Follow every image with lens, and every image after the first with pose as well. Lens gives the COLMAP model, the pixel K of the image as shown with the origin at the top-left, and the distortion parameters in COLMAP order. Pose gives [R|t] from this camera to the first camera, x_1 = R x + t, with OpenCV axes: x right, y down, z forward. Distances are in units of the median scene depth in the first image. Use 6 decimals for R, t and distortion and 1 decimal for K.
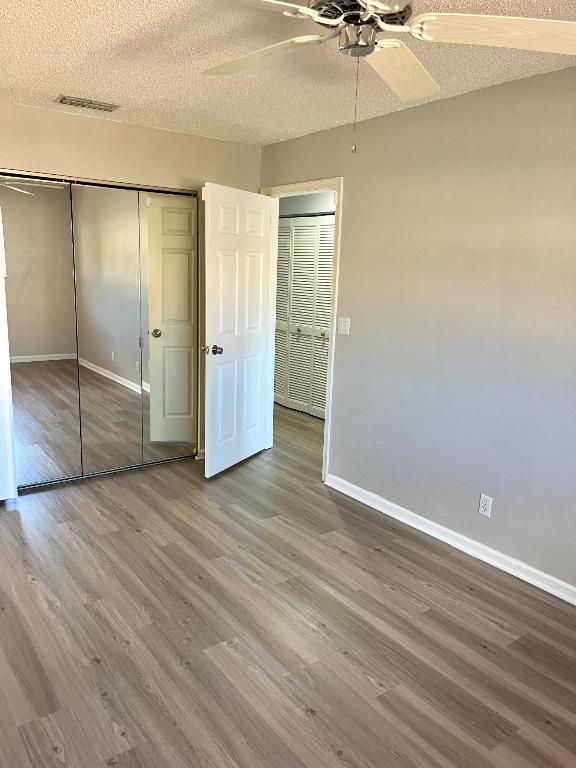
lens RADIAL K [[584.9, 0, 286.8], [0, 584.9, 384.8], [0, 0, 1]] dist [0.057521, -0.052627]
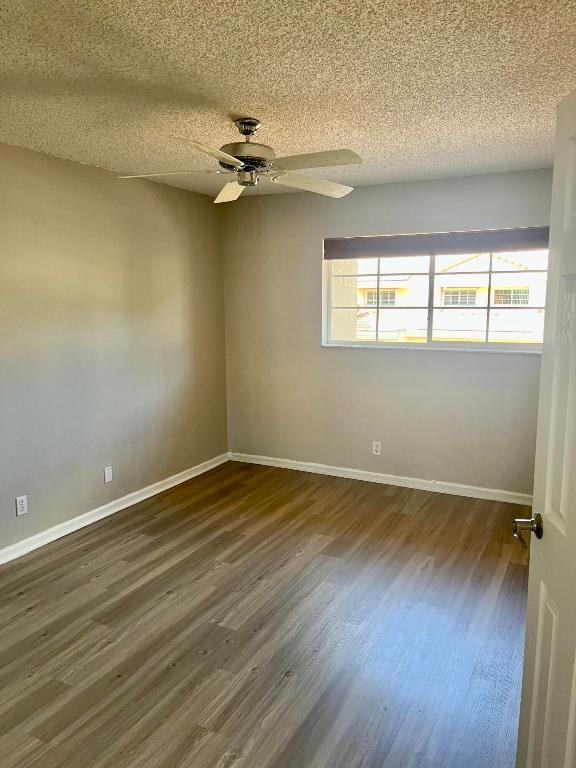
lens RADIAL K [[584.9, 0, 288.6], [0, 584.9, 384.7], [0, 0, 1]] dist [0.057521, -0.052627]
pose [[-0.439441, -0.162169, 0.883512, -0.904365], [0.171699, 0.950269, 0.259822, -0.236066], [-0.881709, 0.265874, -0.389743, 0.978352]]
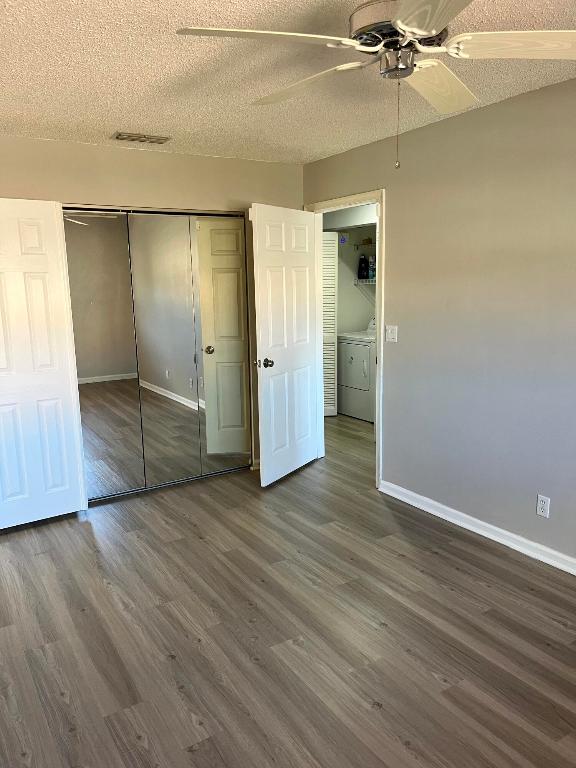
lens RADIAL K [[584.9, 0, 283.5], [0, 584.9, 389.8], [0, 0, 1]] dist [0.057521, -0.052627]
pose [[0.995664, -0.039460, -0.084235, -0.009449], [0.038216, 0.999136, -0.016332, 0.007907], [0.084807, 0.013042, 0.996312, -0.038379]]
